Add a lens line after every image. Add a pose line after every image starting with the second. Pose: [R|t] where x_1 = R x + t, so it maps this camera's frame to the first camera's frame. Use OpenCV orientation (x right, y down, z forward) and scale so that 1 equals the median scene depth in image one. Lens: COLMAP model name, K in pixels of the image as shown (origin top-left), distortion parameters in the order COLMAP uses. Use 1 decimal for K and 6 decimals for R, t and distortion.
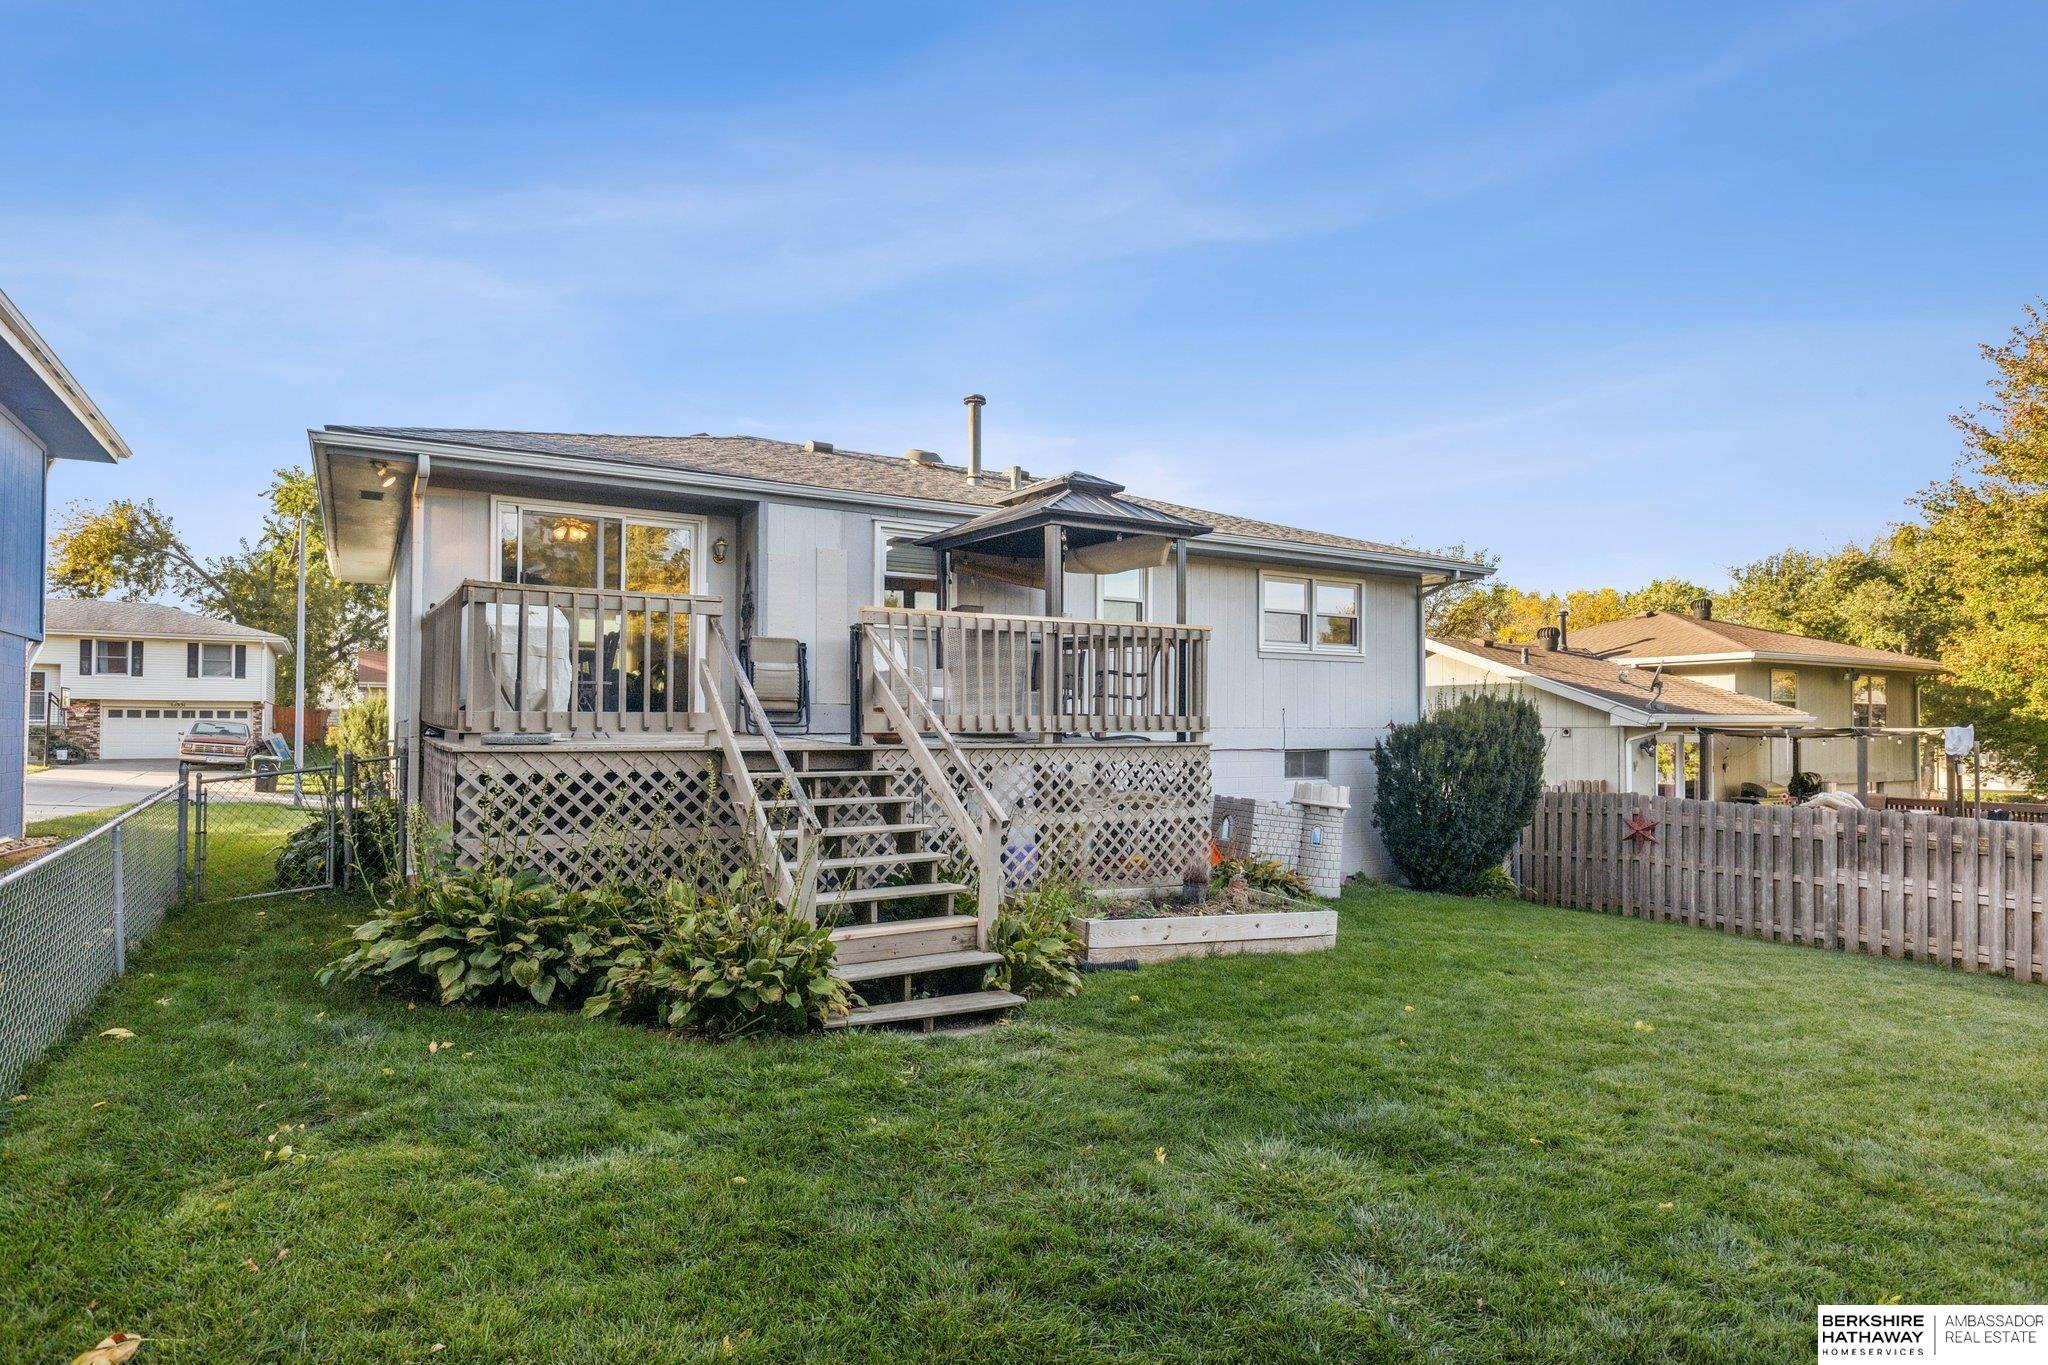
lens RADIAL K [[1160.9, 0, 1028.5], [0, 1160.9, 699.1], [0, 0, 1]] dist [0.003179, 0.001394]
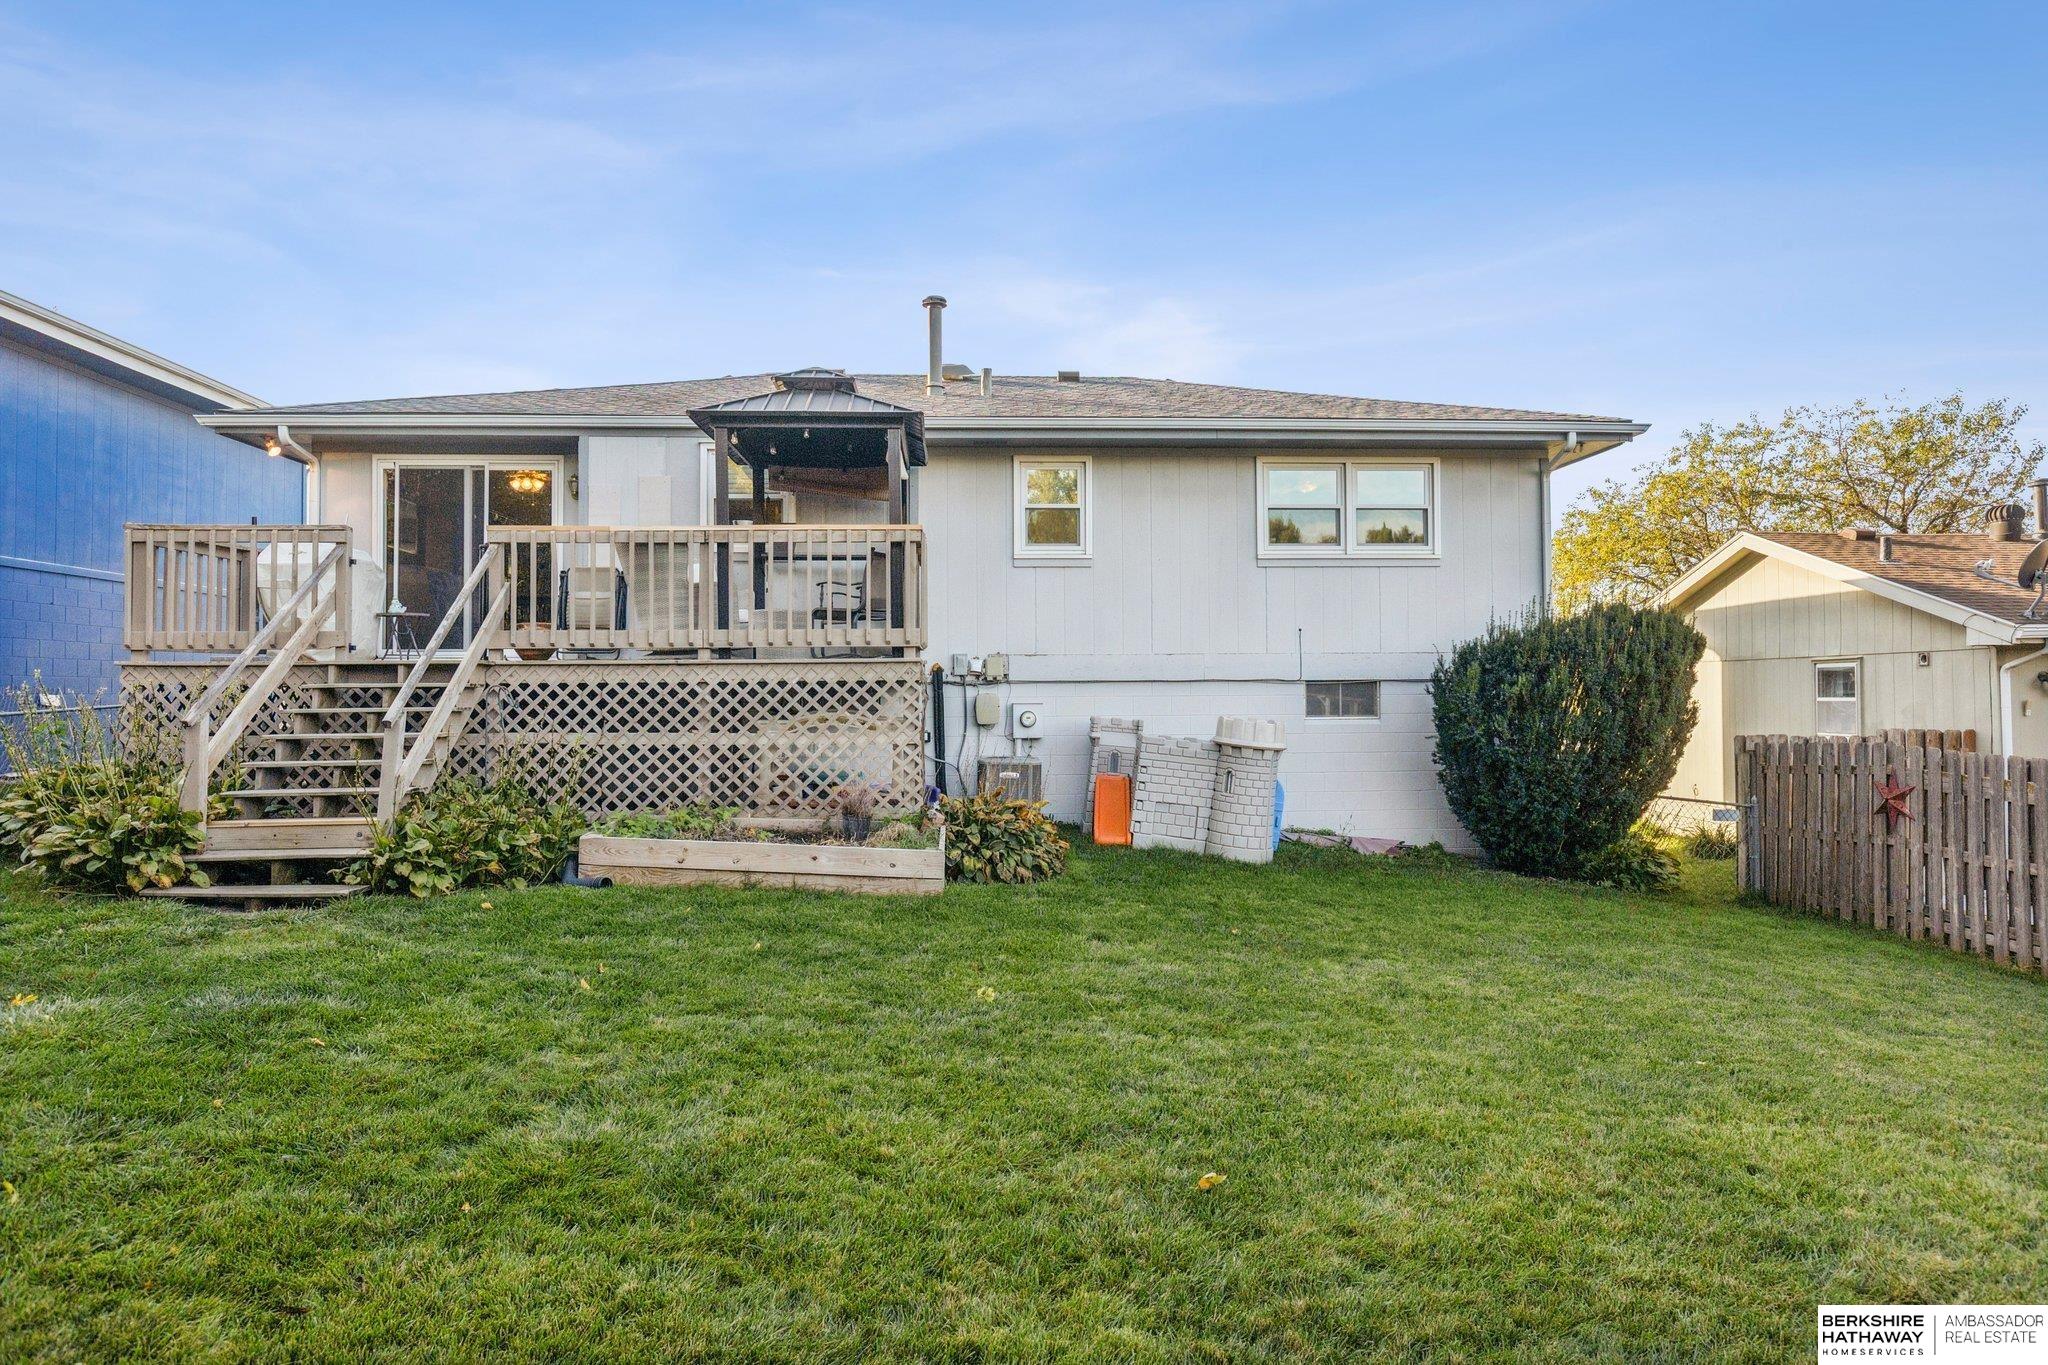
lens RADIAL K [[1278.1, 0, 1018.8], [0, 1278.1, 668.2], [0, 0, 1]] dist [0.008266, 0.000190]
pose [[0.871343, -0.018287, -0.490333, 0.498458], [0.018603, 0.999818, -0.004229, 0.036645], [0.490321, -0.005437, 0.871525, 0.146692]]
